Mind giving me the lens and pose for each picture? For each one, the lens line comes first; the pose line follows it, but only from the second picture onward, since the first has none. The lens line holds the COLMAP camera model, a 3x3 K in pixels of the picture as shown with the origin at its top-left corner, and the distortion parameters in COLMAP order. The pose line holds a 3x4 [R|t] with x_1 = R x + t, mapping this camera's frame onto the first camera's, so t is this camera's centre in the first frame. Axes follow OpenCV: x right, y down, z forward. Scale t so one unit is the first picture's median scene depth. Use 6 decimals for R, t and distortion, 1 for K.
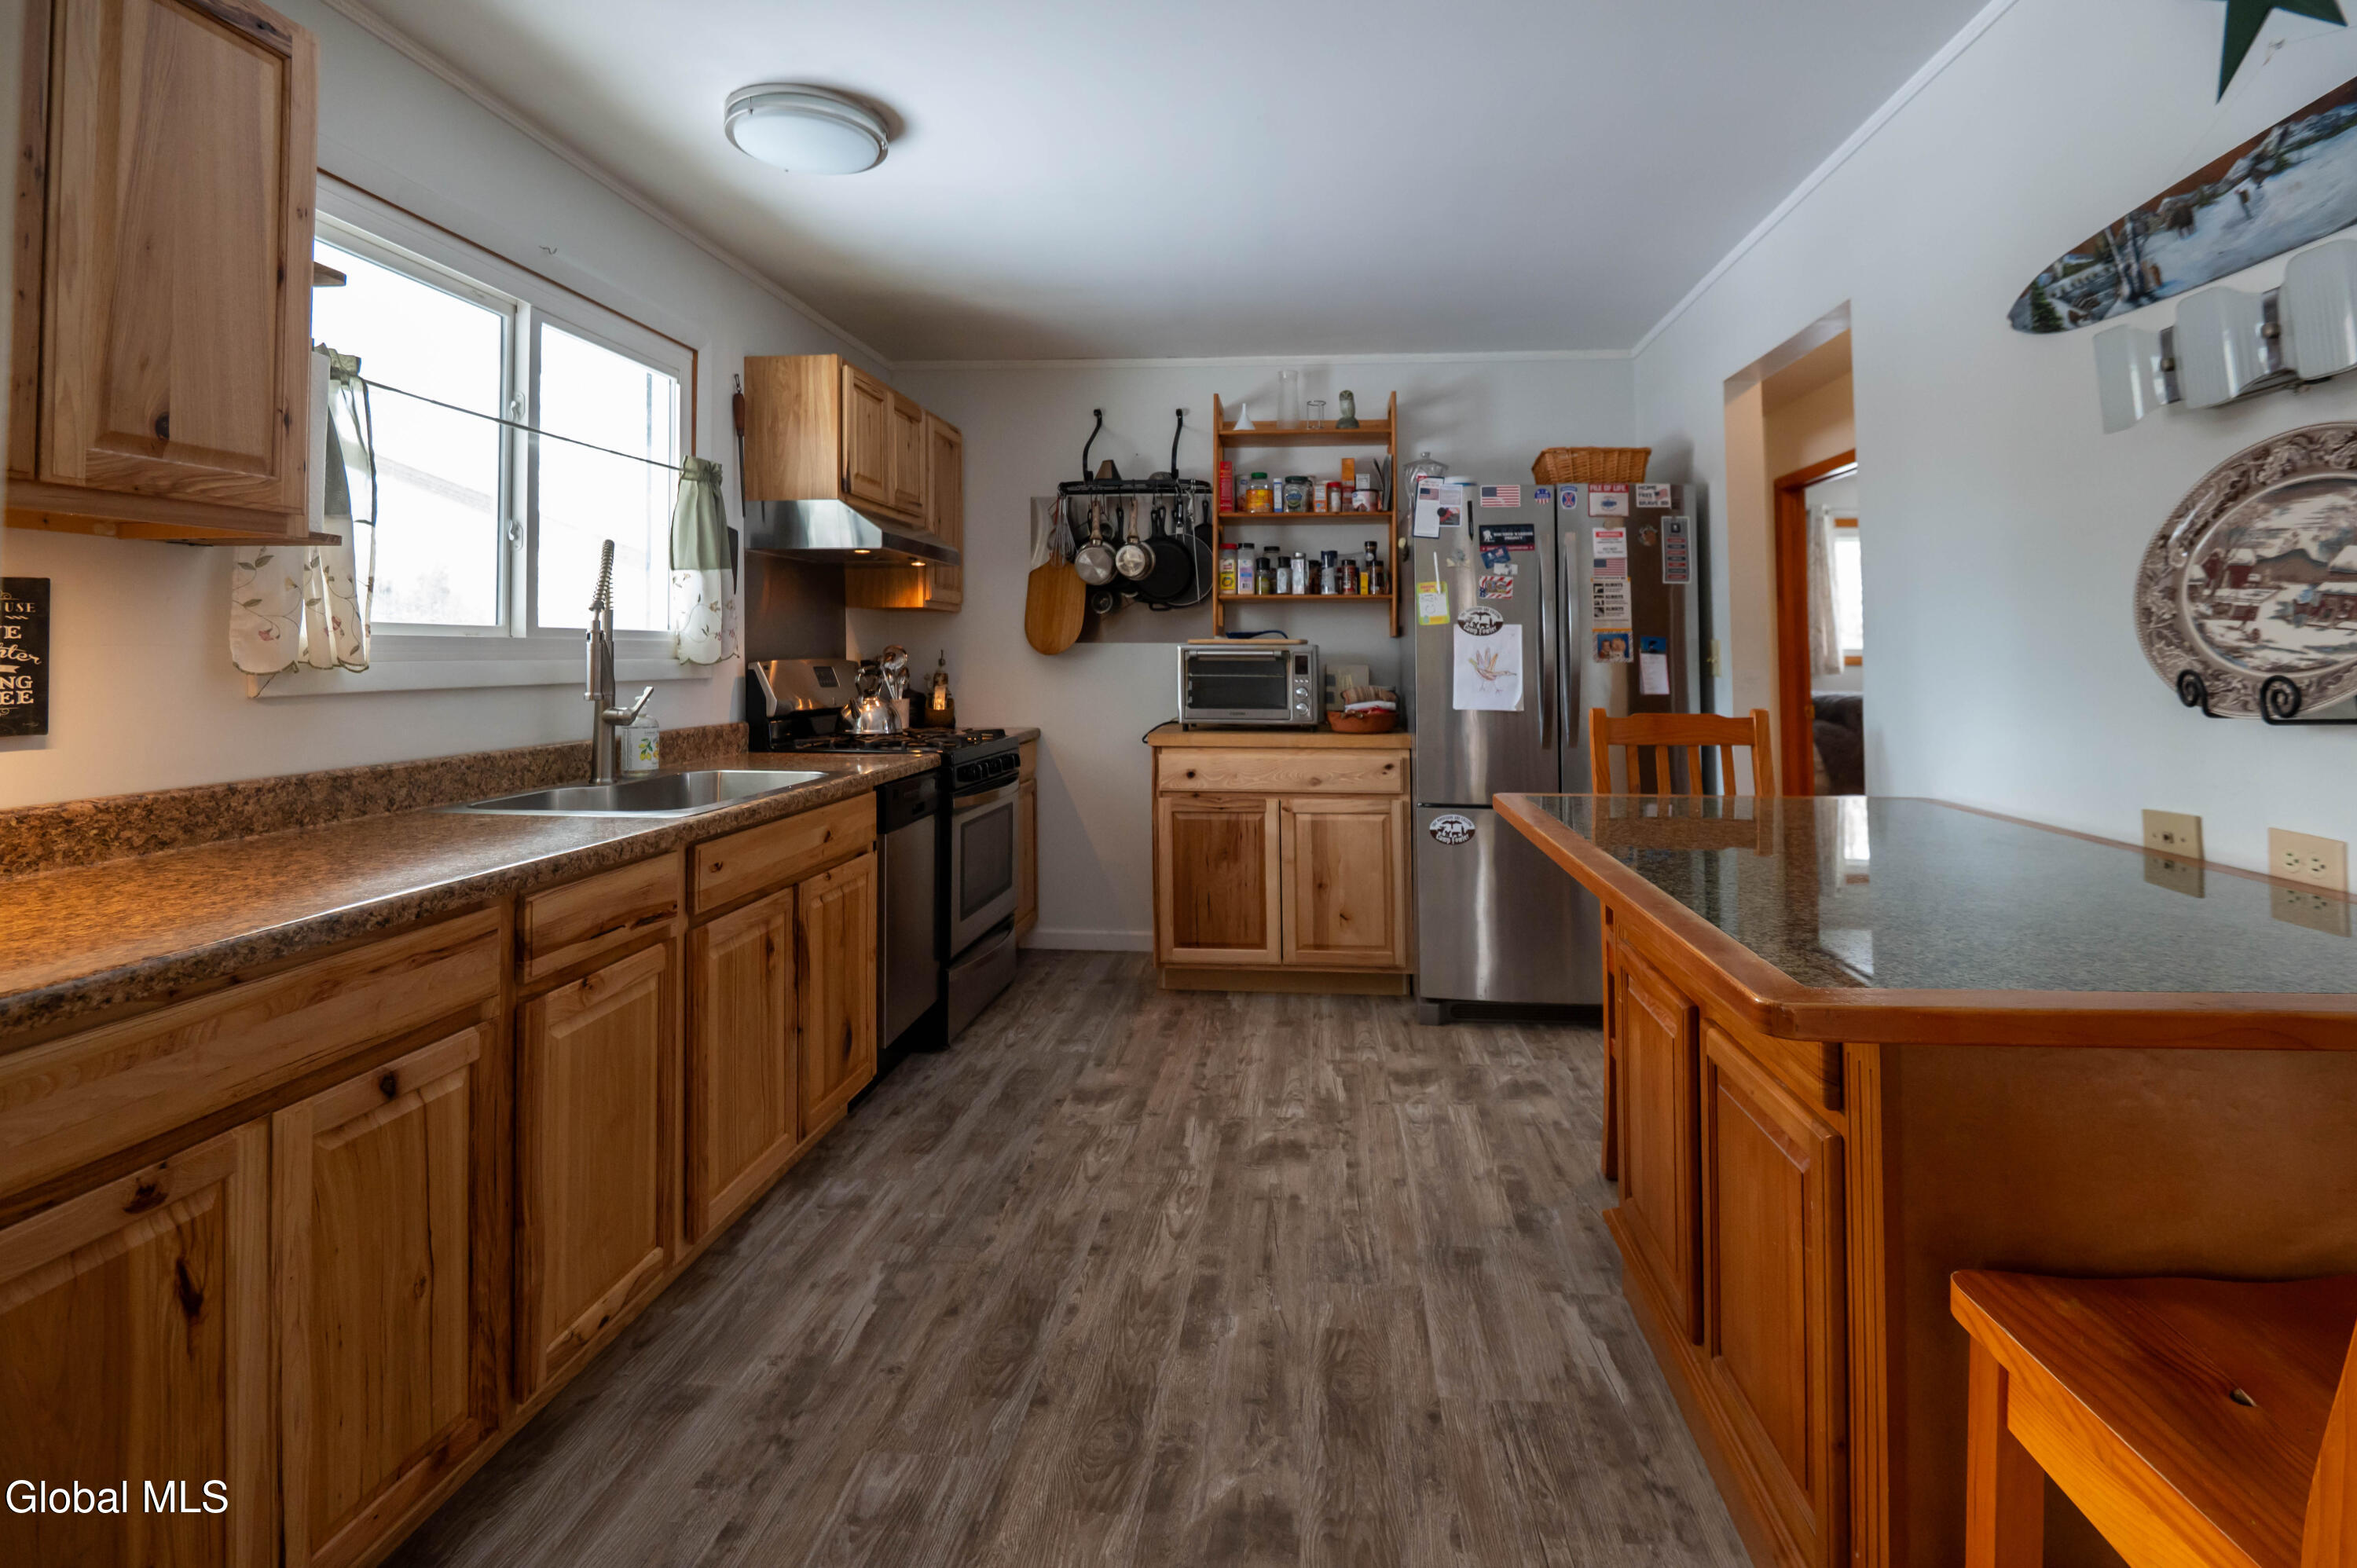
lens RADIAL K [[1210.2, 0, 1186.9], [0, 1210.2, 604.3], [0, 0, 1]] dist [-0.004573, -0.002065]
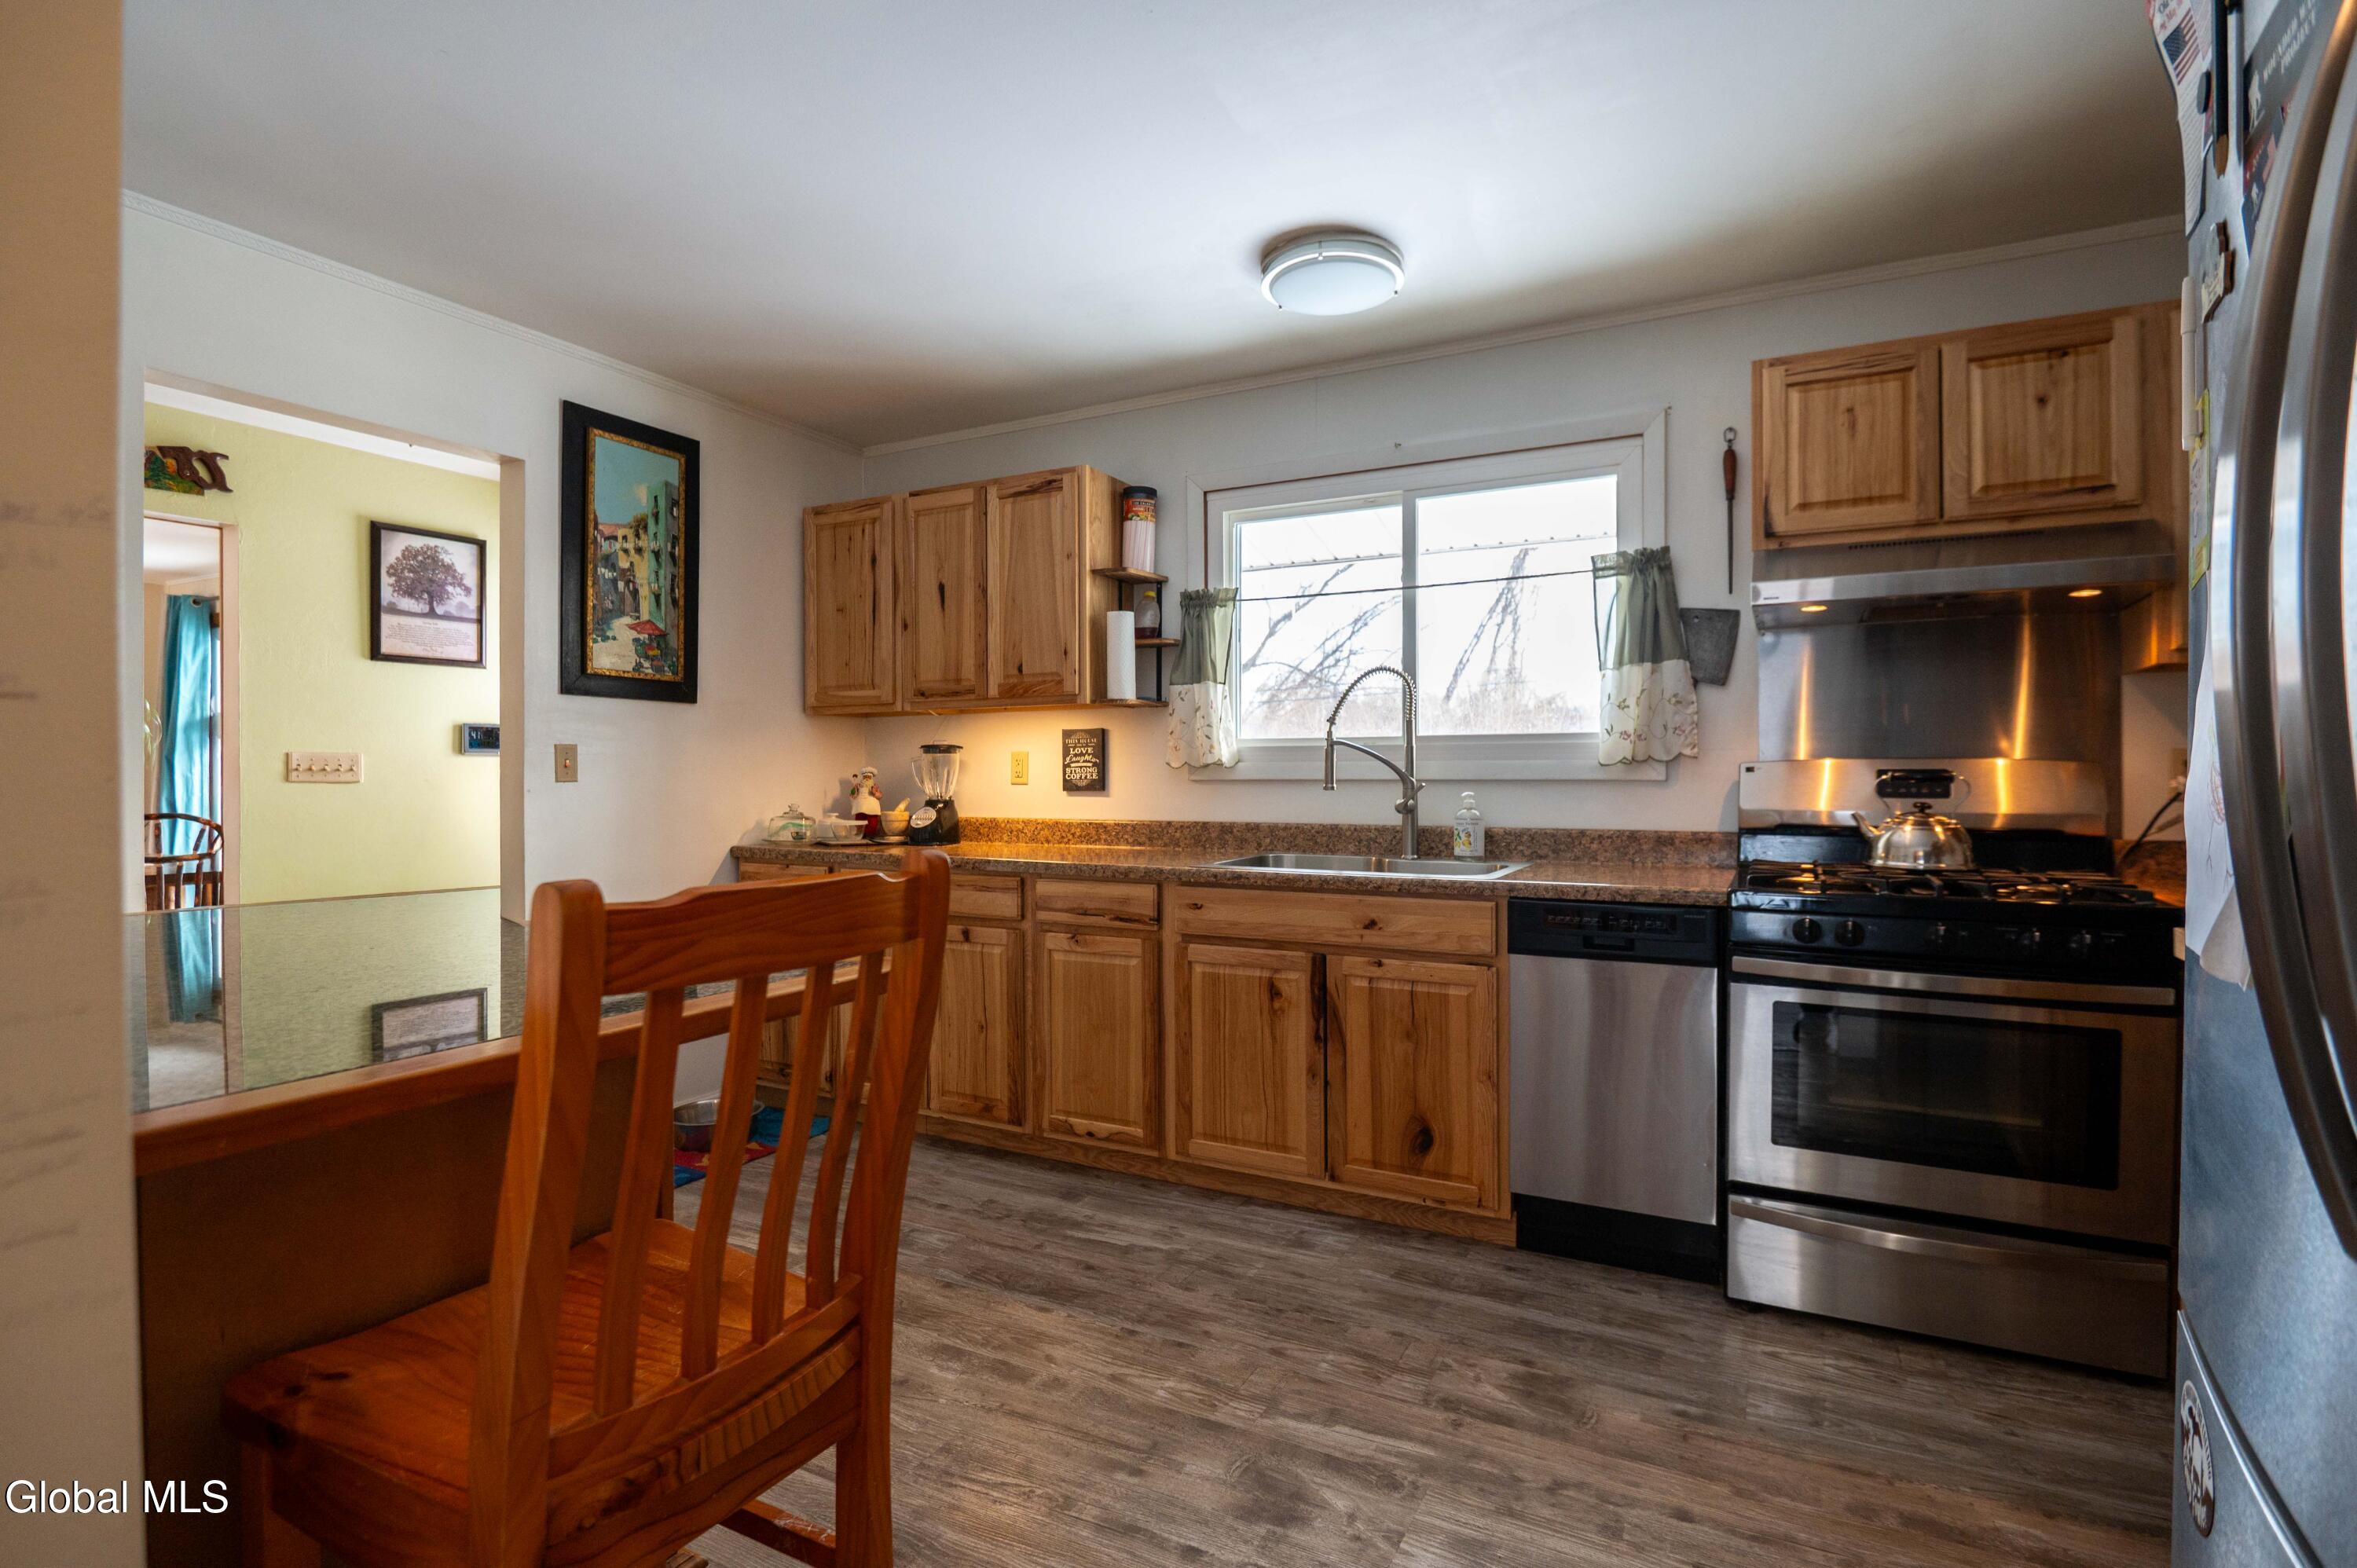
lens RADIAL K [[1089.0, 0, 1175.1], [0, 1089.0, 775.4], [0, 0, 1]] dist [-0.014192, -0.001399]
pose [[-0.381598, 0.003707, -0.924321, 0.823533], [0.040554, 0.999096, -0.012735, 0.084388], [0.923439, -0.042344, -0.381403, 1.533478]]
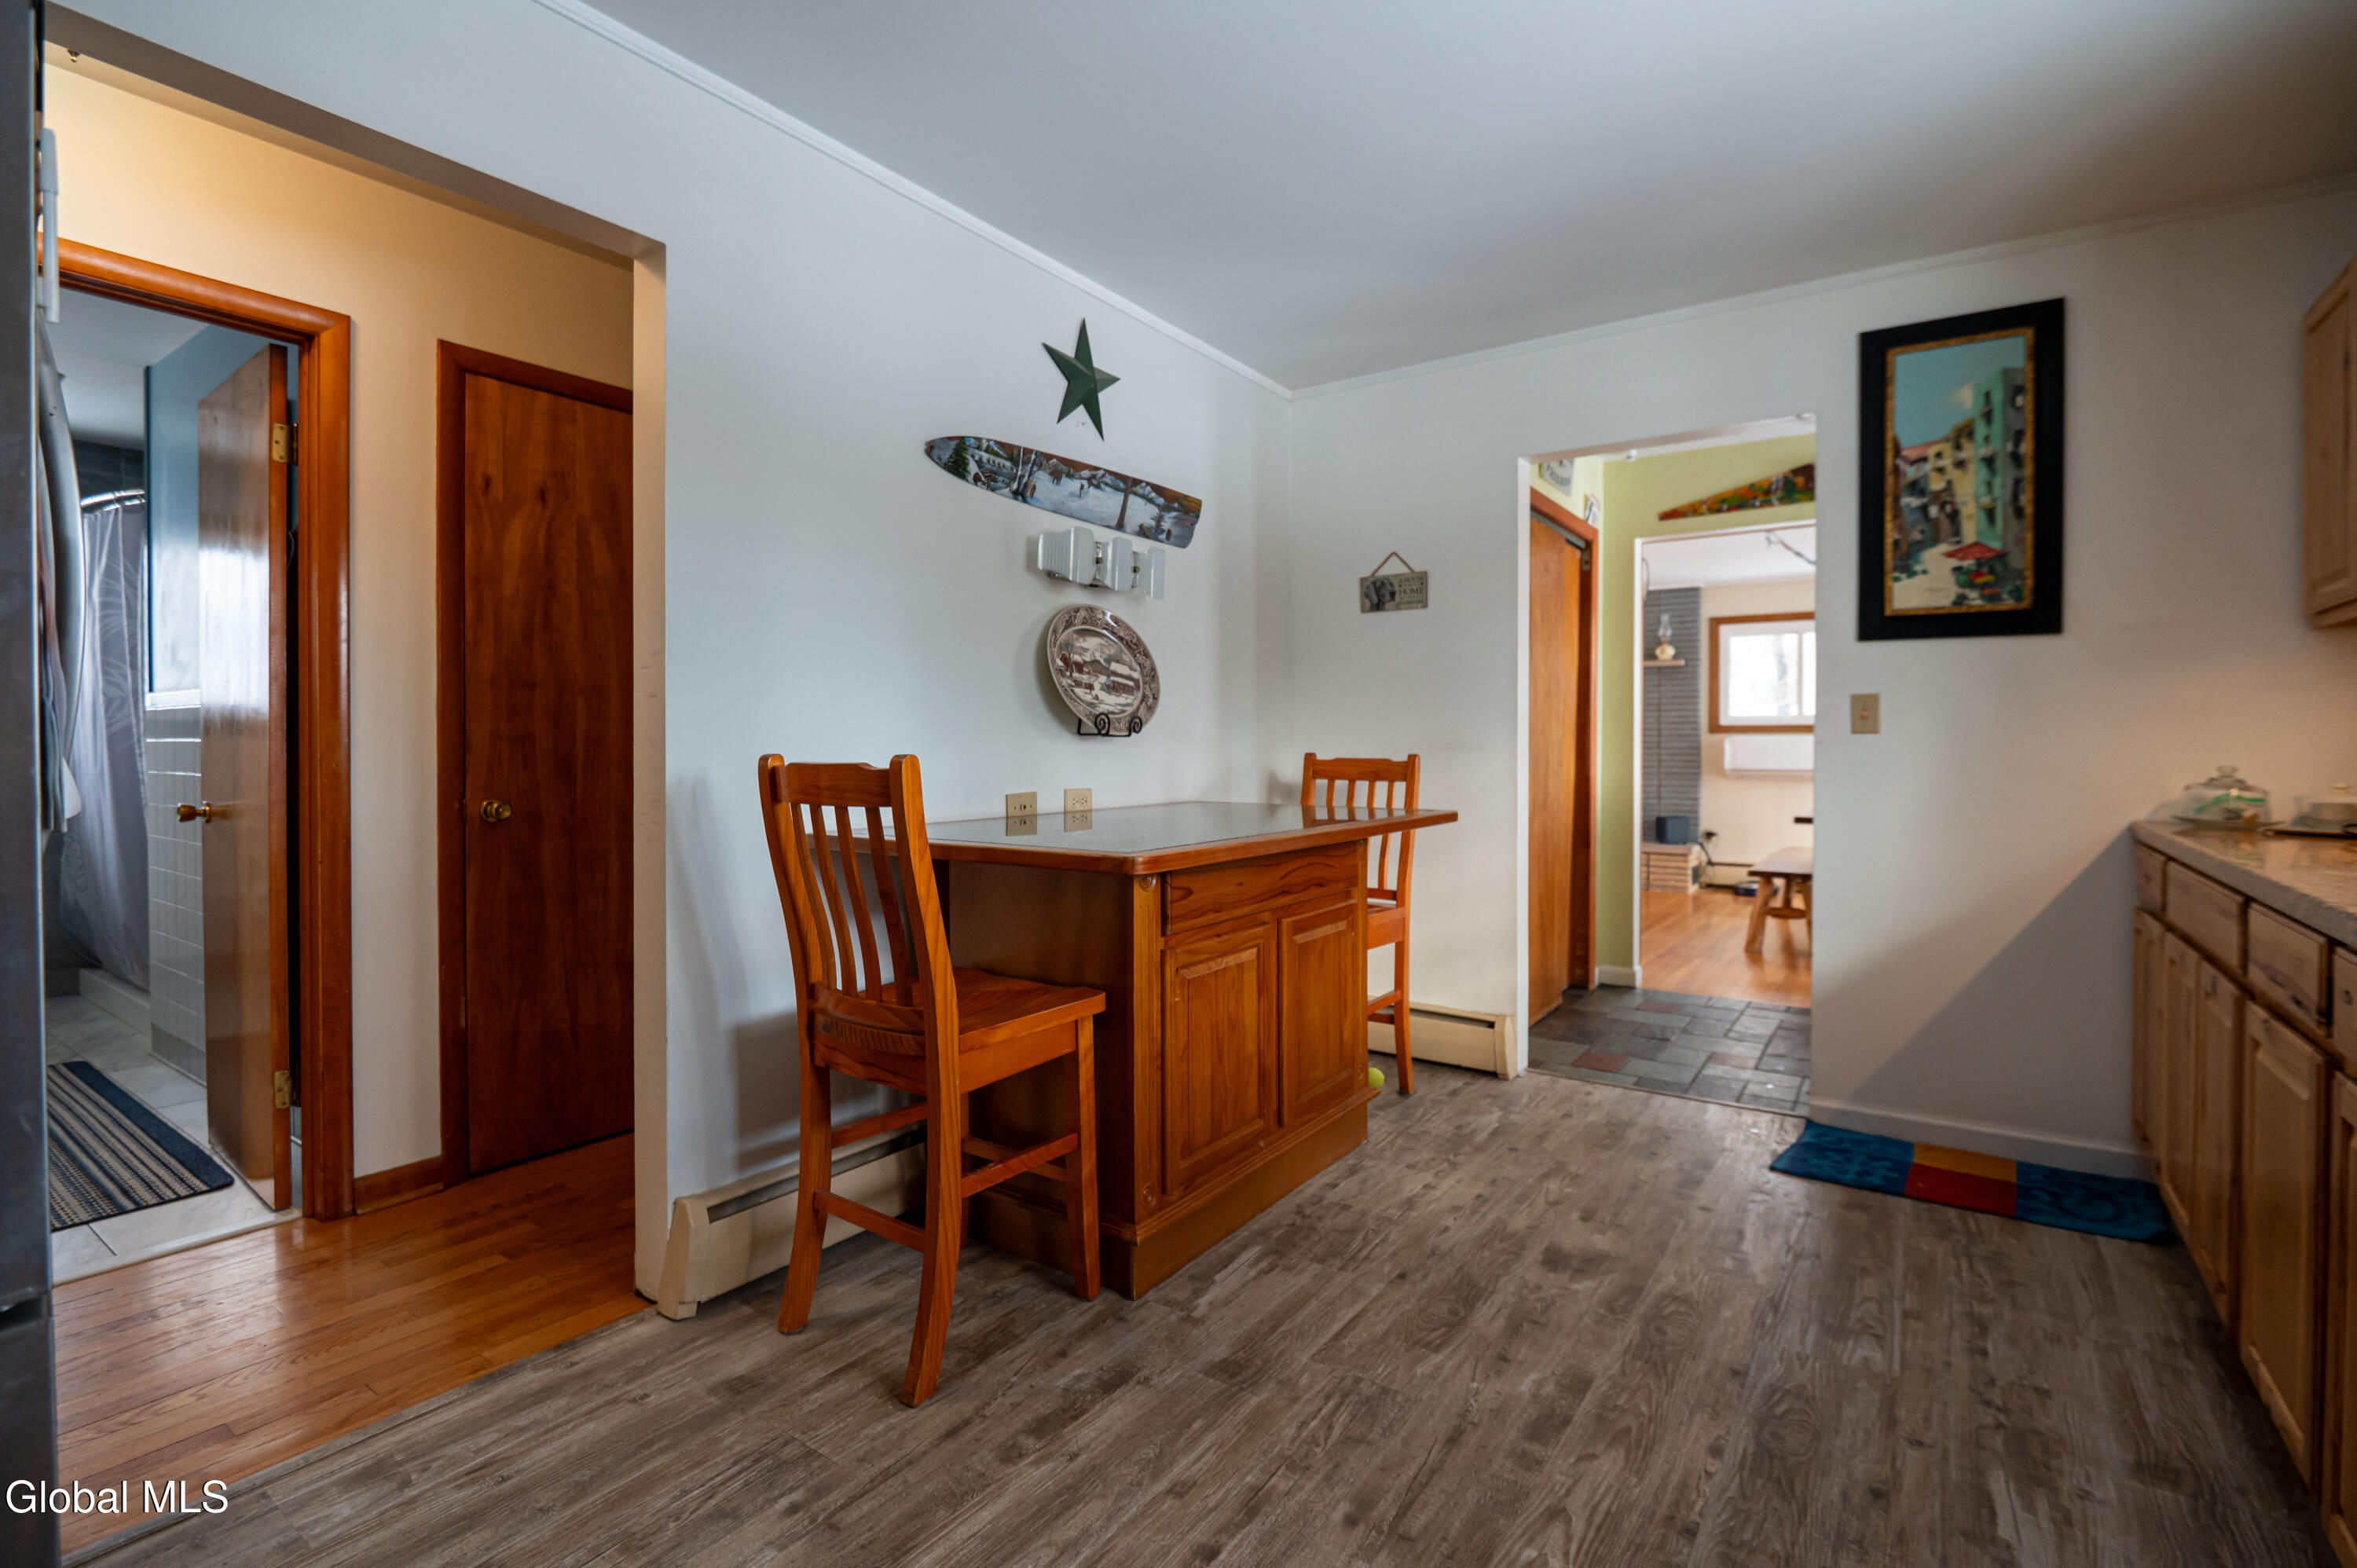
lens RADIAL K [[1089.0, 0, 1201.7], [0, 1089.0, 738.6], [0, 0, 1]] dist [-0.014192, -0.001399]
pose [[-0.888528, 0.000948, 0.458822, -0.121671], [-0.018843, 0.999079, -0.038556, 0.119939], [-0.458436, -0.042904, -0.887691, 1.849492]]
